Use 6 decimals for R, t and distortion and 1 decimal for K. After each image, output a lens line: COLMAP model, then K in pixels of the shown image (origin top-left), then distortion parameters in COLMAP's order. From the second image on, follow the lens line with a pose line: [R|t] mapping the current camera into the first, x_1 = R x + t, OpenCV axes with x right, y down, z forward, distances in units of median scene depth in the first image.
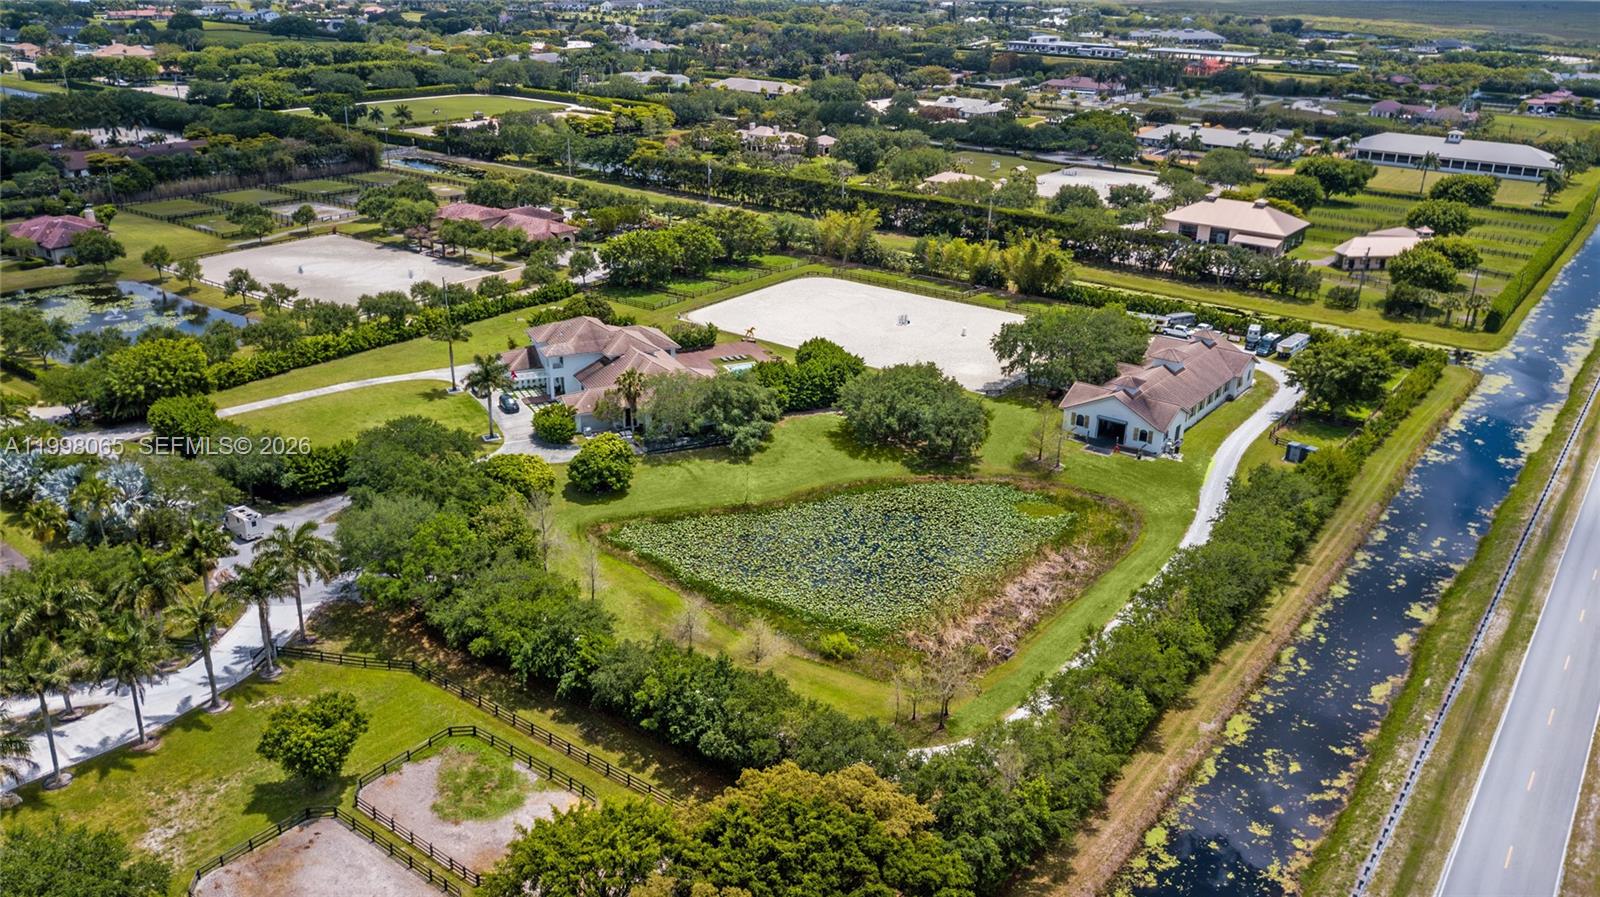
lens RADIAL K [[1227.0, 0, 800.0], [0, 1227.0, 448.5], [0, 0, 1]] dist [0.022467, -0.041397]
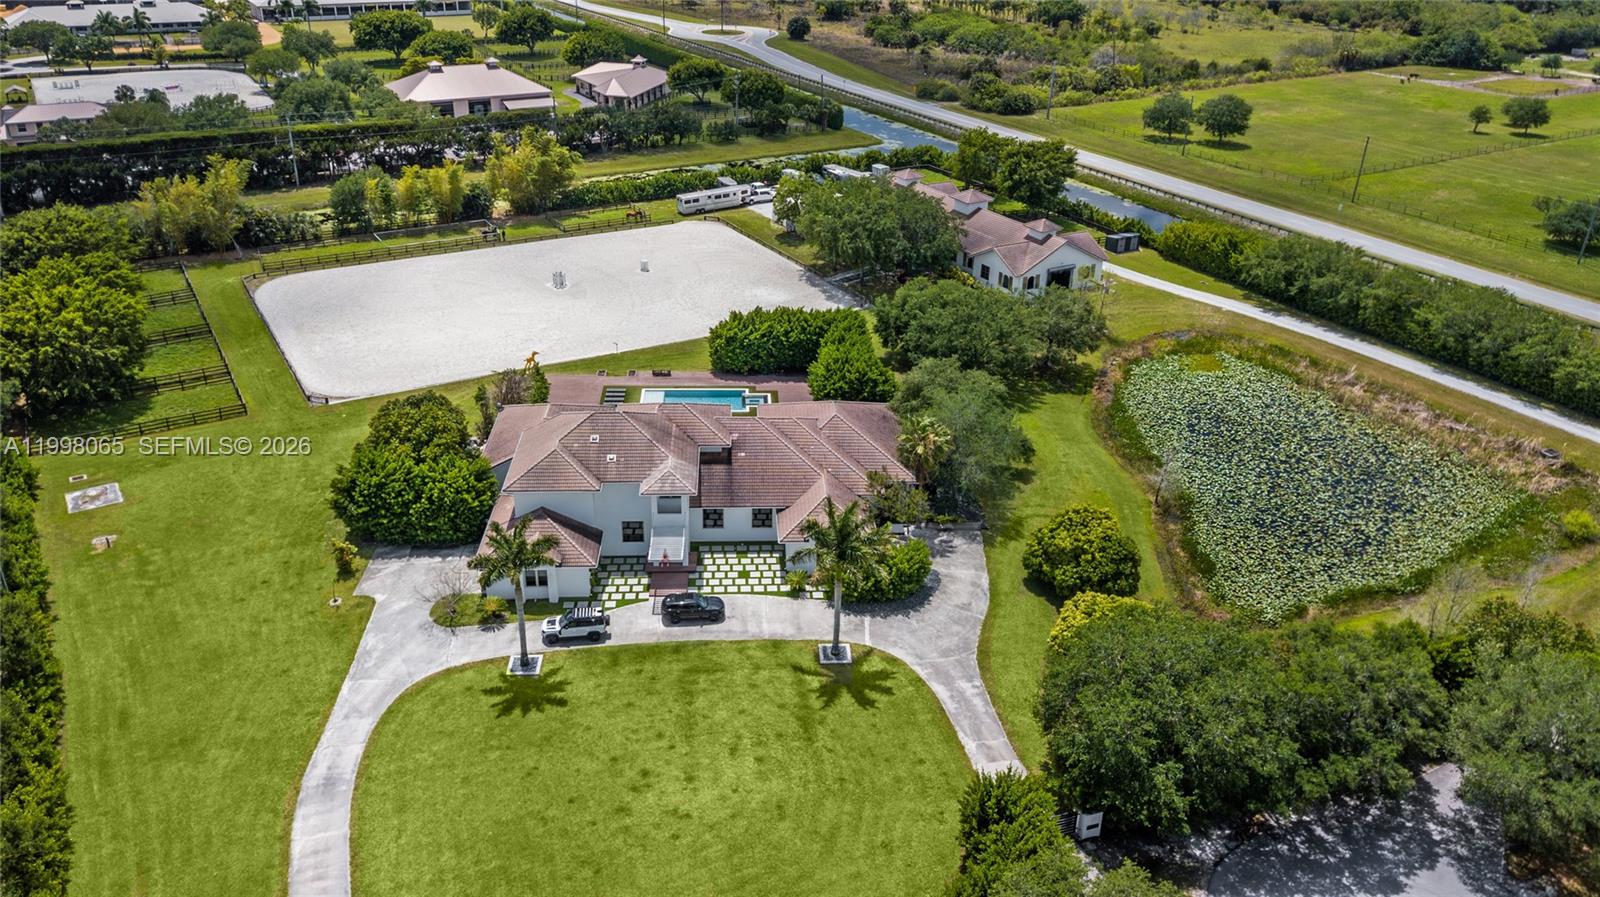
lens RADIAL K [[1227.9, 0, 800.0], [0, 1227.9, 448.5], [0, 0, 1]] dist [0.010543, -0.003596]
pose [[0.391266, -0.417814, 0.819965, -0.408009], [0.333603, 0.894788, 0.296754, -0.154821], [-0.857683, 0.157433, 0.489484, 0.472187]]
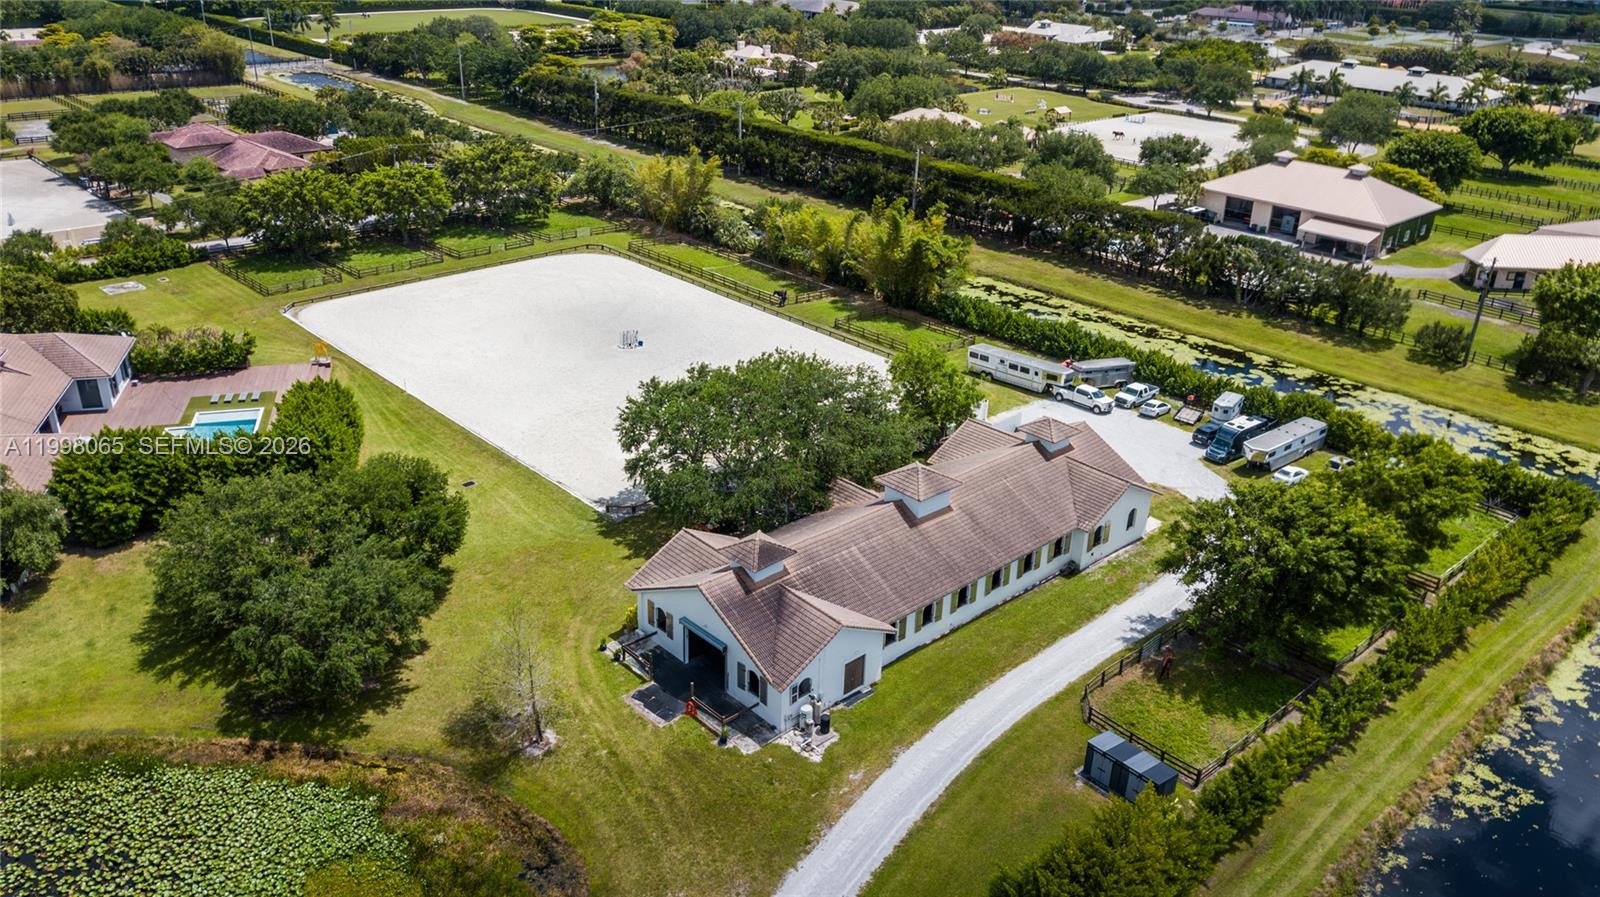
lens RADIAL K [[1227.9, 0, 800.0], [0, 1227.9, 448.5], [0, 0, 1]] dist [0.010543, -0.003596]
pose [[0.983738, 0.079294, -0.161157, 0.227551], [-0.072803, 0.996294, 0.045800, -0.073058], [0.164192, -0.033322, 0.985865, 0.362765]]
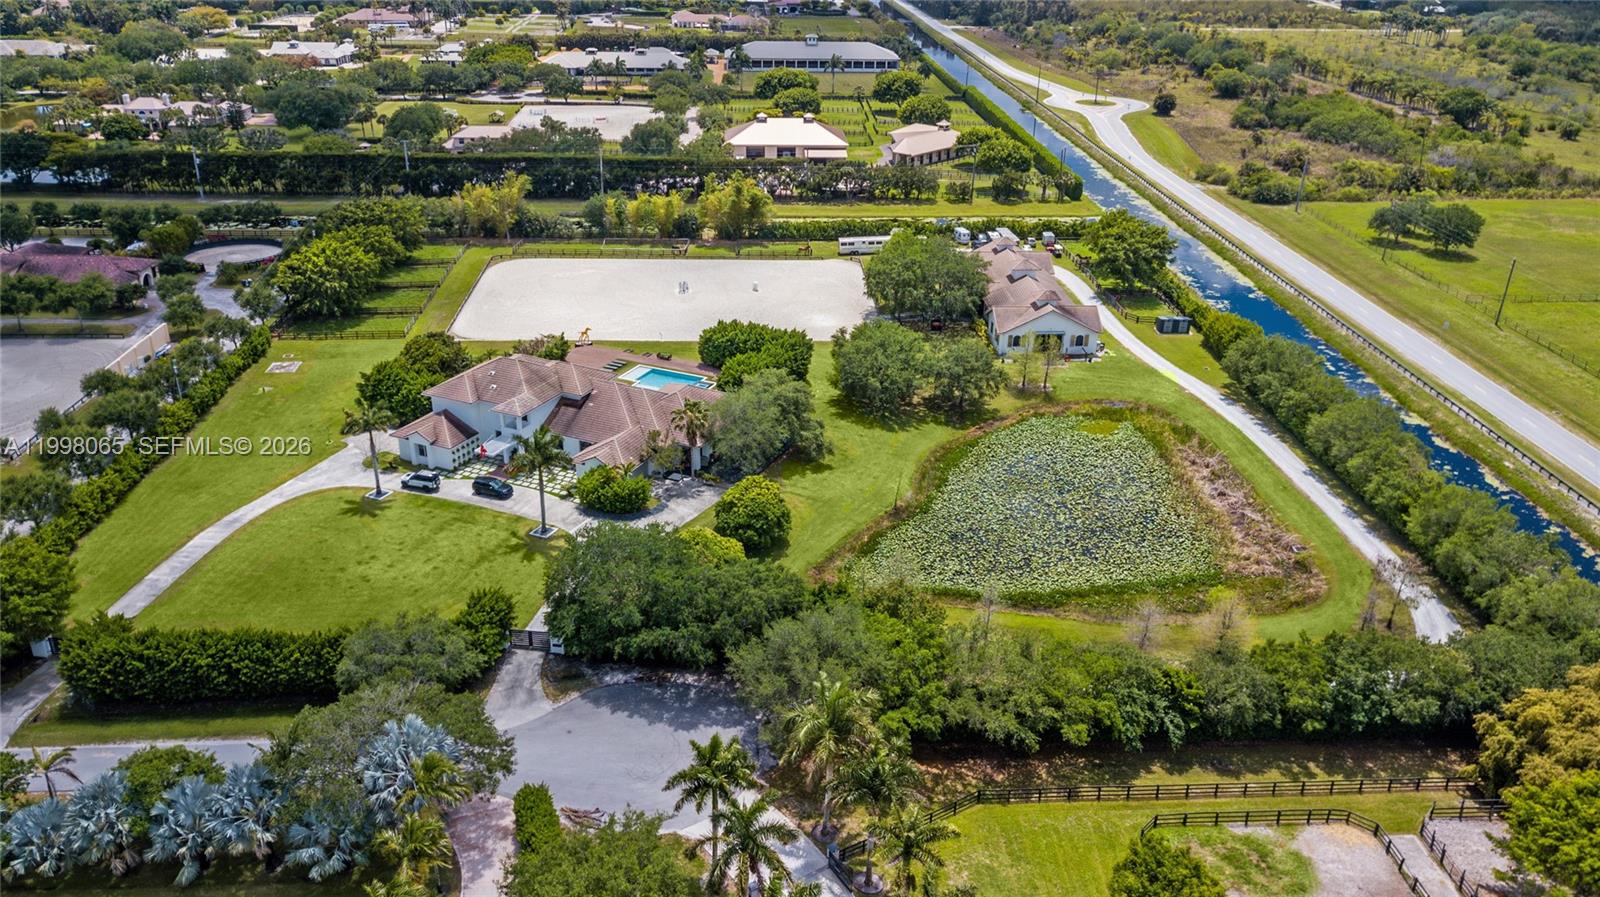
lens RADIAL K [[1227.0, 0, 800.0], [0, 1227.0, 448.5], [0, 0, 1]] dist [0.022467, -0.041397]
pose [[0.769728, -0.274819, 0.576189, -0.353566], [0.240425, 0.960931, 0.137144, -0.080038], [-0.591367, 0.032966, 0.805728, 0.175882]]
